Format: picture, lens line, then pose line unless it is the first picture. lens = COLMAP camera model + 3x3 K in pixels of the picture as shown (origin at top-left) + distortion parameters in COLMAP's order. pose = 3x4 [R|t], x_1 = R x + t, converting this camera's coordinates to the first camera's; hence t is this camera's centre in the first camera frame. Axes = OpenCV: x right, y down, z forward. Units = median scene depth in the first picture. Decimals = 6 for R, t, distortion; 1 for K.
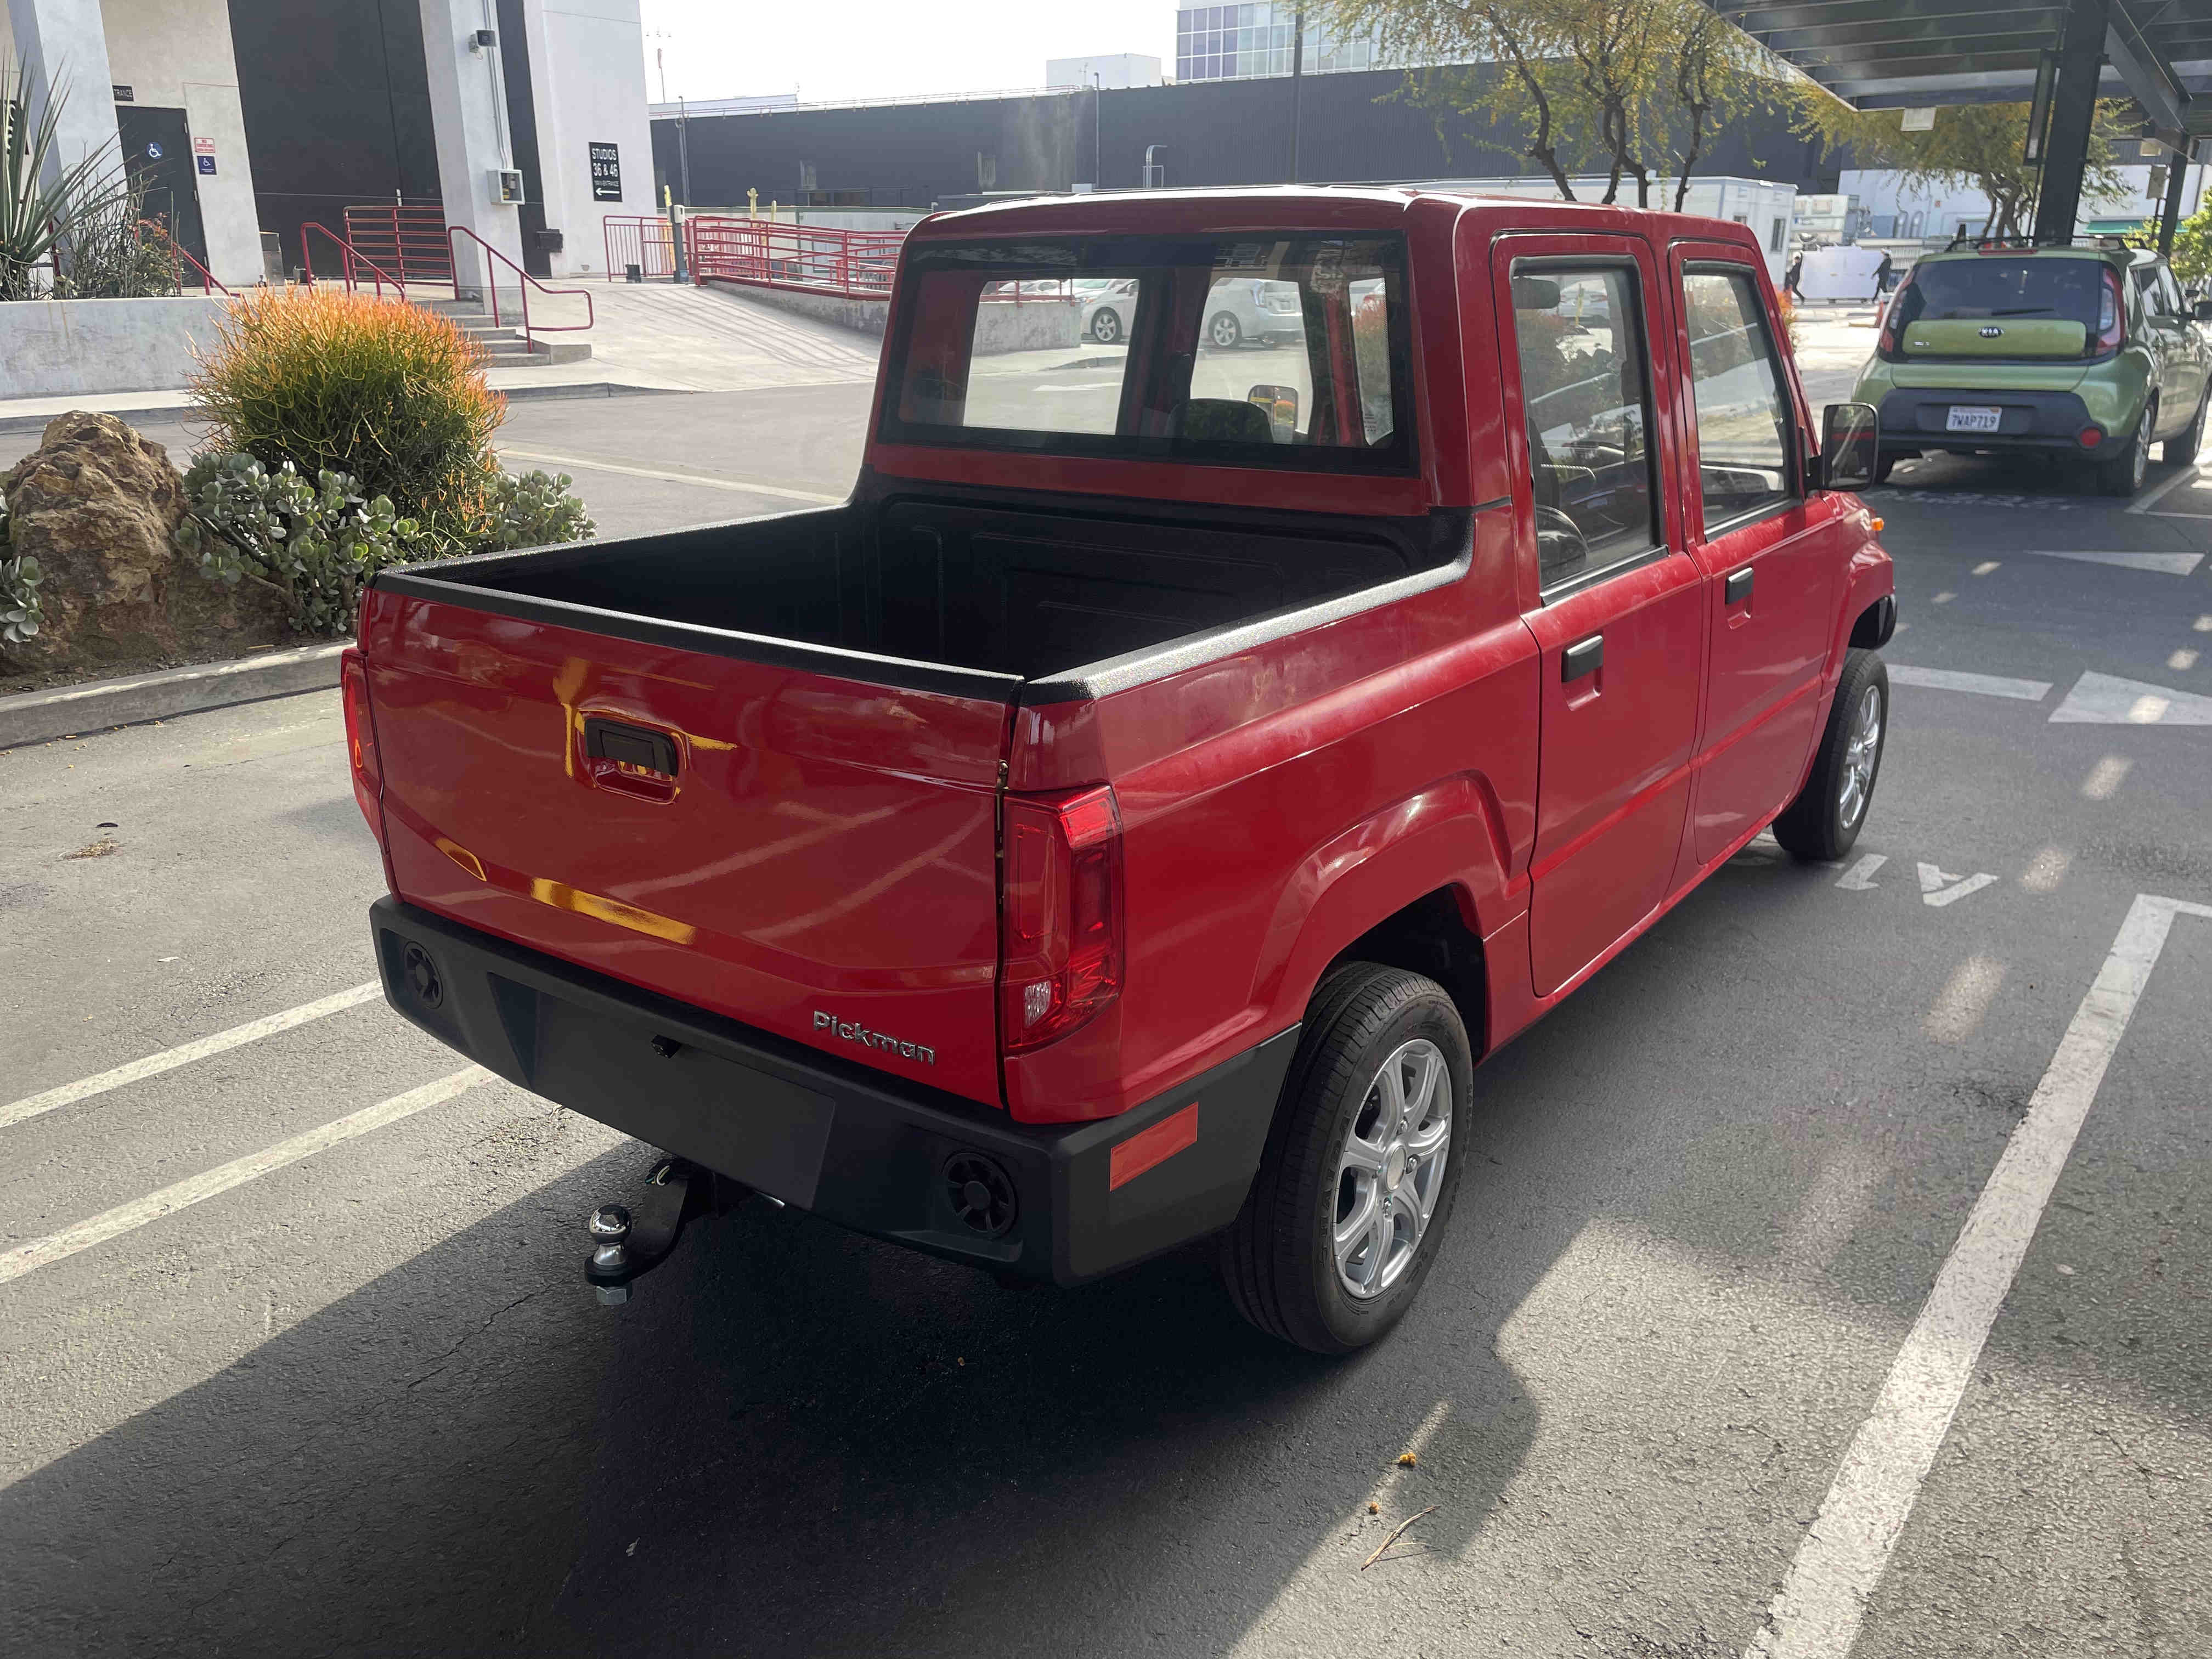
lens RADIAL K [[1681.0, 0, 1086.8], [0, 1681.0, 824.9], [0, 0, 1]] dist [0.013237, -0.008746]
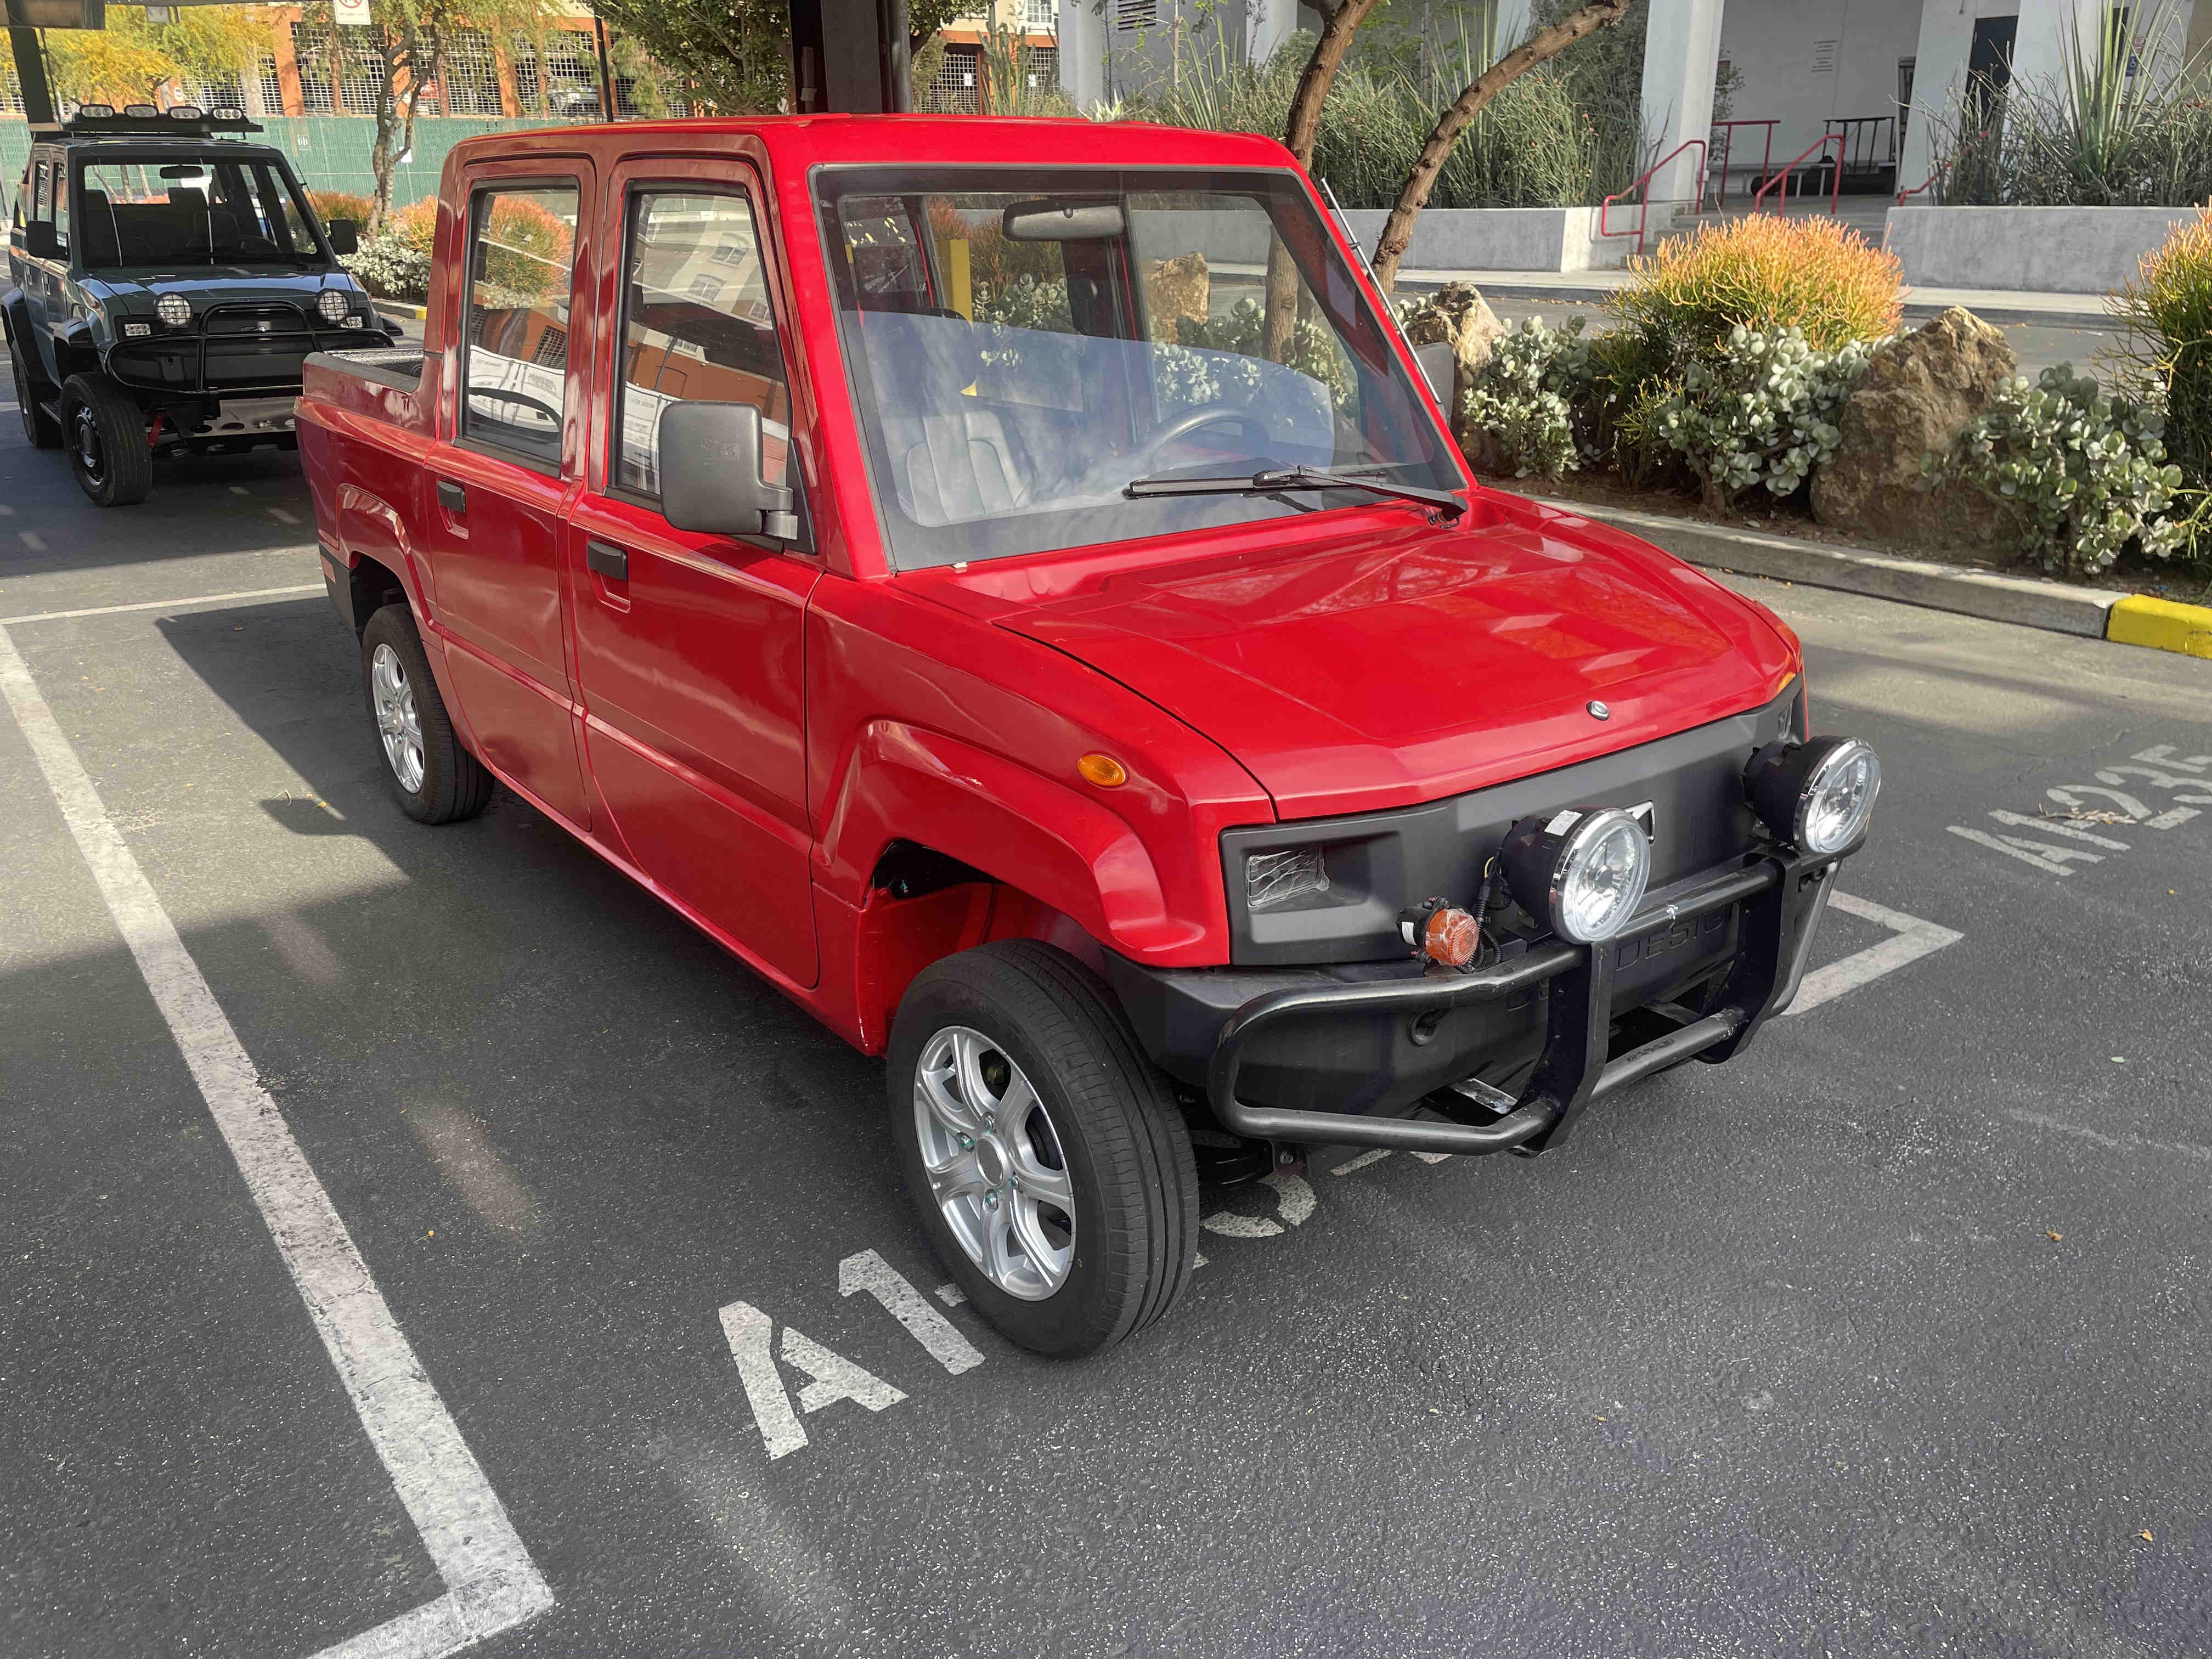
lens RADIAL K [[1681.0, 0, 1086.8], [0, 1681.0, 824.9], [0, 0, 1]] dist [0.013237, -0.008746]
pose [[-0.276948, 0.342419, -0.897803, 0.888015], [-0.285055, 0.863011, 0.417081, -0.354035], [0.917629, 0.371432, -0.141401, 1.082943]]
